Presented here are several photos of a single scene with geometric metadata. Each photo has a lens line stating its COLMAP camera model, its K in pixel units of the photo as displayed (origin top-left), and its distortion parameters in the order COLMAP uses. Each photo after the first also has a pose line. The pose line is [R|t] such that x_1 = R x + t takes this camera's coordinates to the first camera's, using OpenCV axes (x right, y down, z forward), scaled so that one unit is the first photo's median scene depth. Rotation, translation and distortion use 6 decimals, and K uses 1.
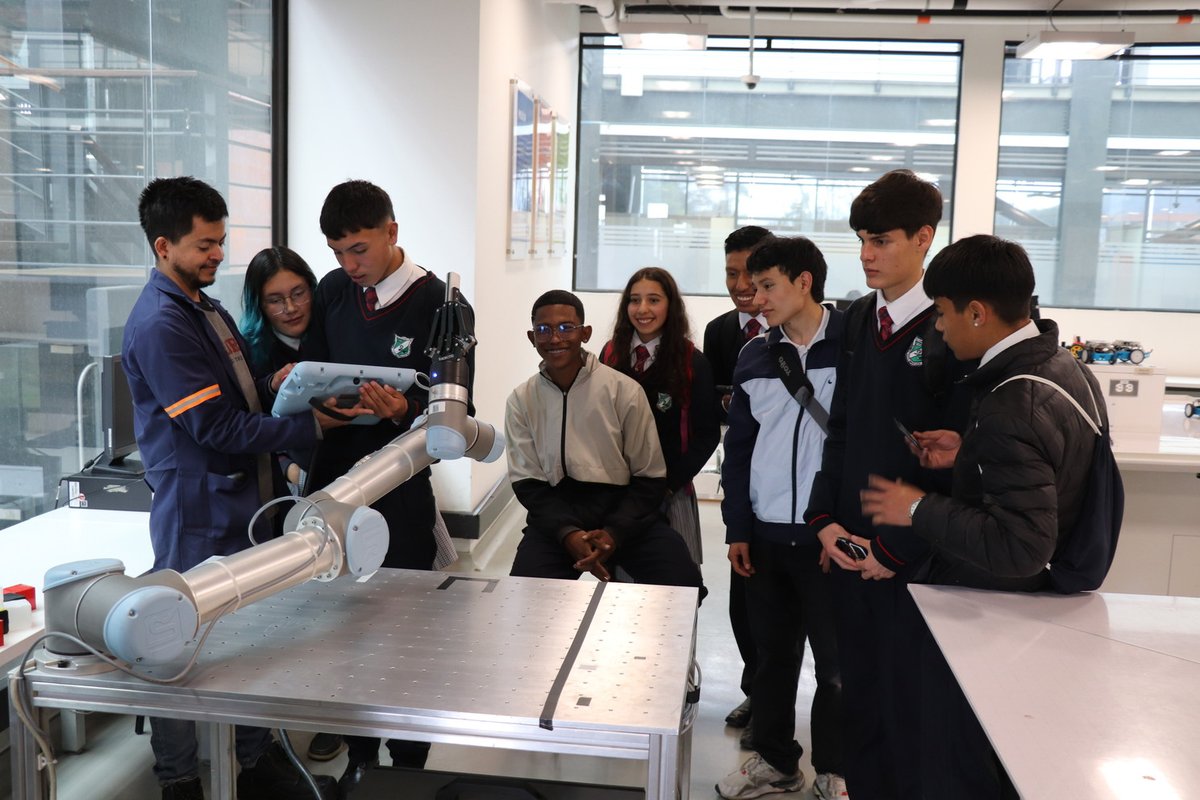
lens RADIAL K [[1296.3, 0, 600.0], [0, 1296.3, 400.0], [0, 0, 1]] dist [-0.019093, -0.012227]
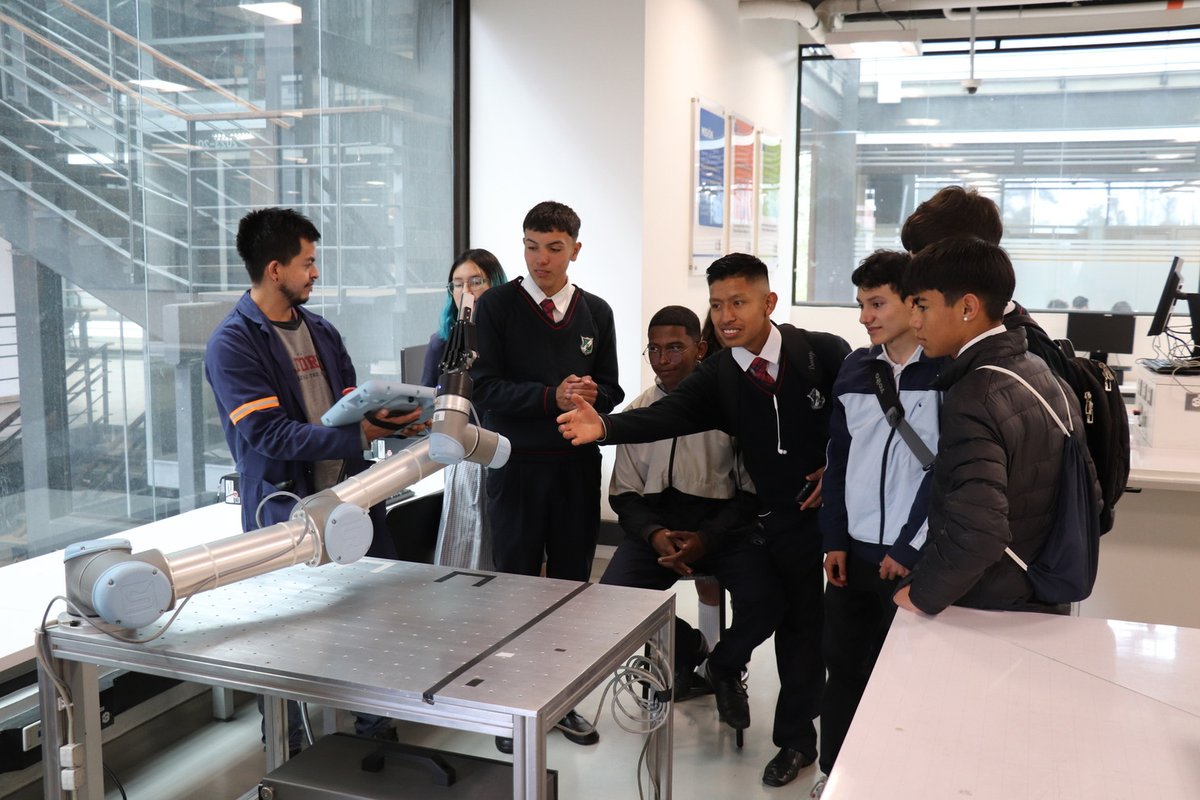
lens RADIAL K [[1308.9, 0, 514.5], [0, 1308.9, 414.7], [0, 0, 1]] dist [-0.123823, 0.271958]
pose [[0.962808, 0.011496, -0.269941, 0.135066], [-0.011775, 0.999931, 0.000586, 0.001502], [0.269929, 0.002615, 0.962877, -0.024636]]
